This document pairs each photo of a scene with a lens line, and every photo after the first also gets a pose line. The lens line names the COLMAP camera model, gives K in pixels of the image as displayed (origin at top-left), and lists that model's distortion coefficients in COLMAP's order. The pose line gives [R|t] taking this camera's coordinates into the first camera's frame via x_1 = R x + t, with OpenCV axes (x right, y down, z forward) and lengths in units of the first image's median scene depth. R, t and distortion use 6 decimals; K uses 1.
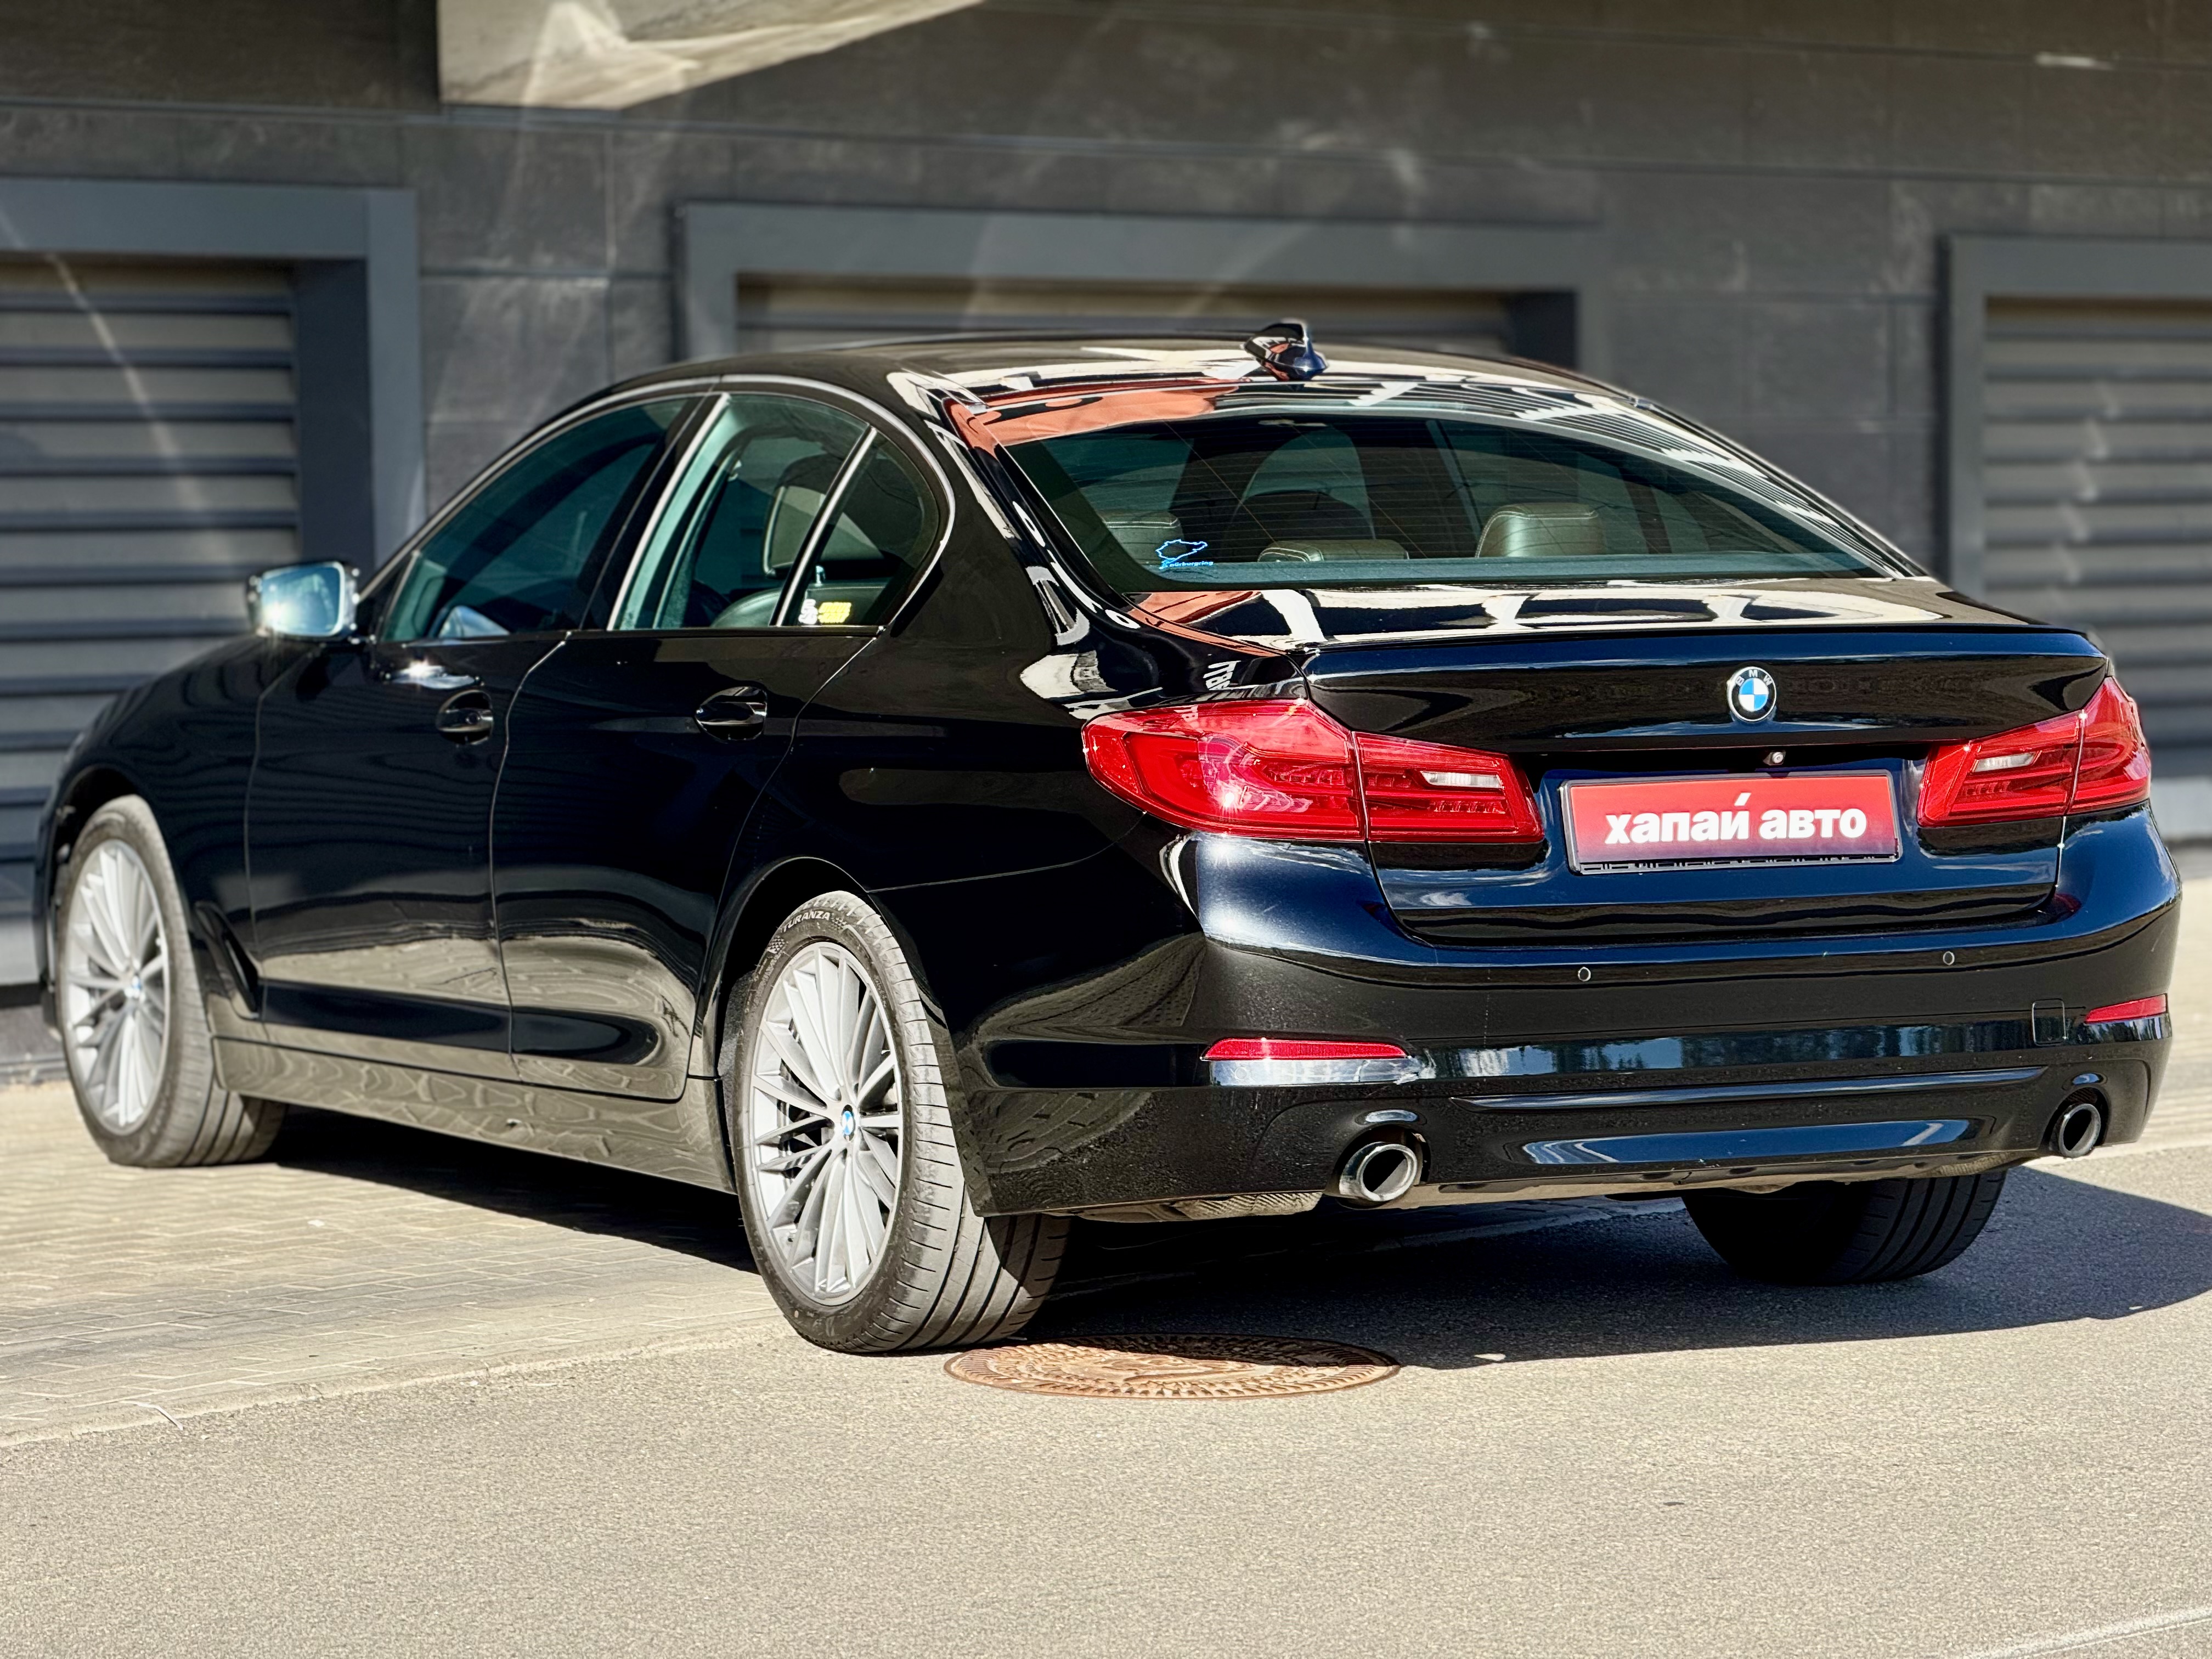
lens RADIAL K [[7818.2, 0, 1106.0], [0, 7818.2, 829.5], [0, 0, 1]] dist [0.205281, 2.284664]
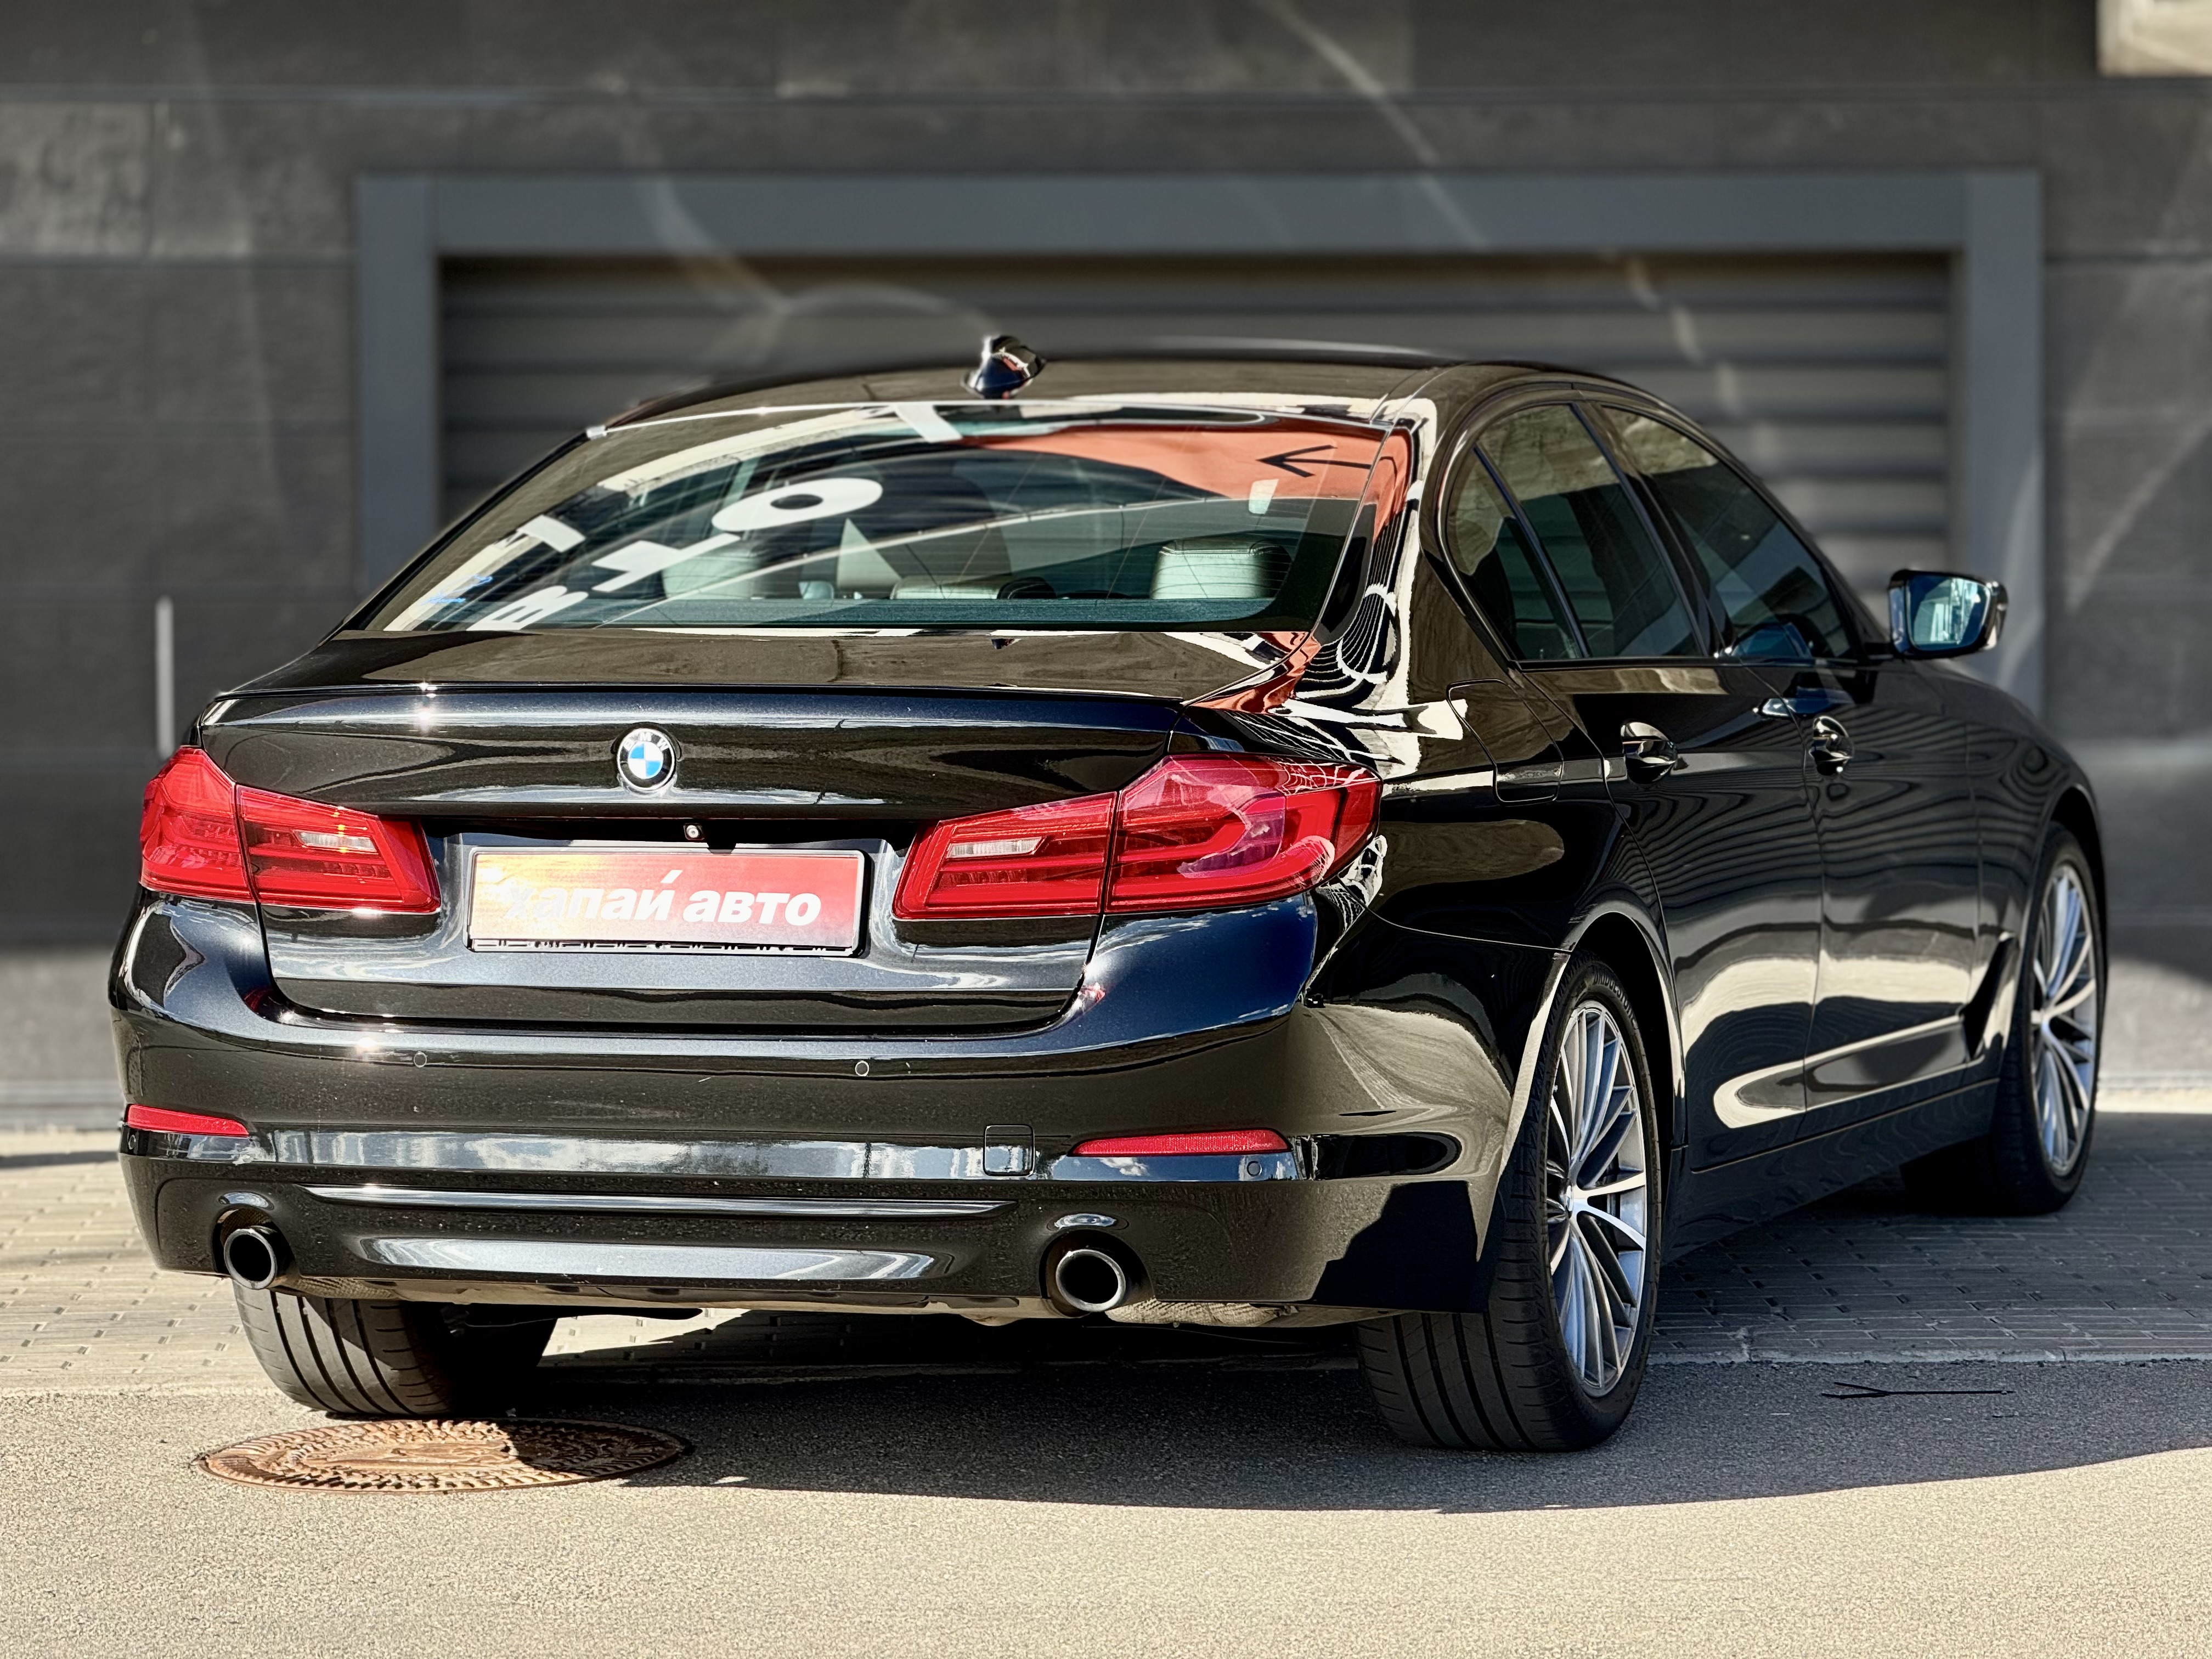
lens RADIAL K [[7818.2, 0, 1106.0], [0, 7818.2, 829.5], [0, 0, 1]] dist [0.205281, 2.284664]
pose [[0.700218, 0.040649, -0.712771, 0.739914], [-0.035520, 0.999125, 0.022085, -0.030226], [0.713045, 0.009853, 0.701049, 0.402112]]
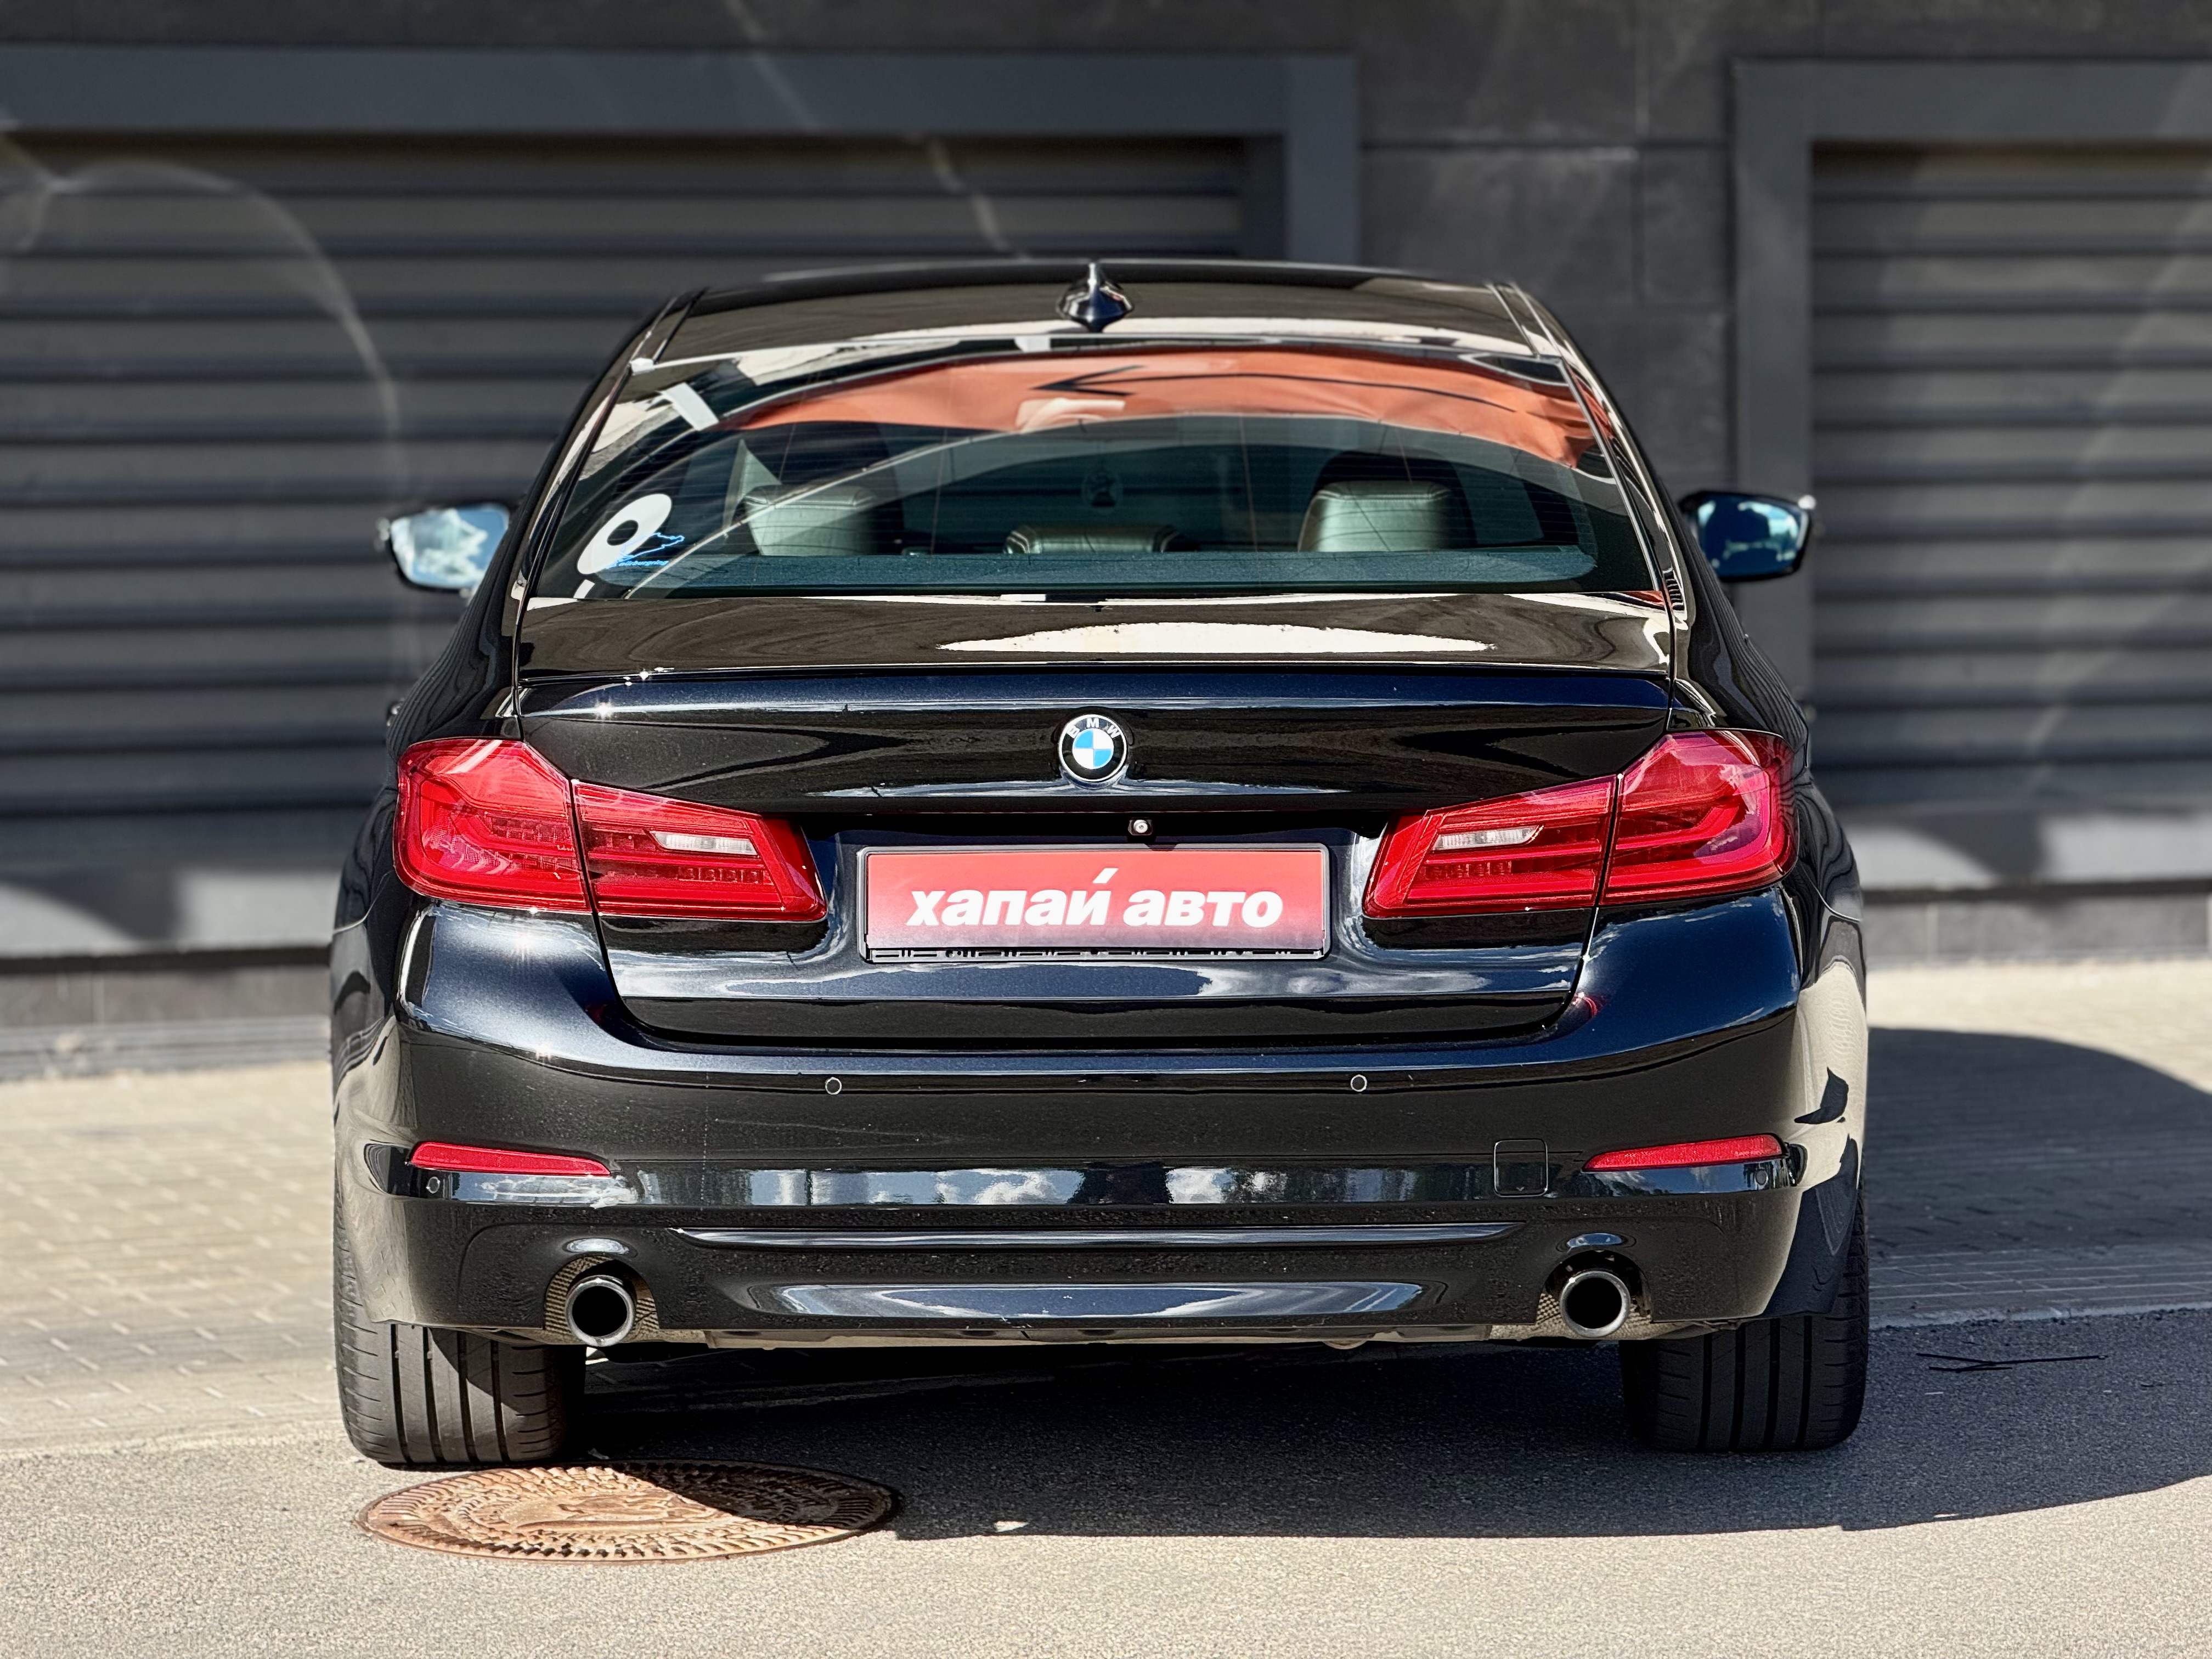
lens RADIAL K [[7770.2, 0, 1106.0], [0, 7770.2, 829.5], [0, 0, 1]] dist [0.214384, 2.467847]
pose [[0.889986, 0.039335, -0.454288, 0.438679], [-0.024820, 0.998974, 0.037872, -0.038425], [0.455312, -0.022430, 0.890050, 0.280181]]
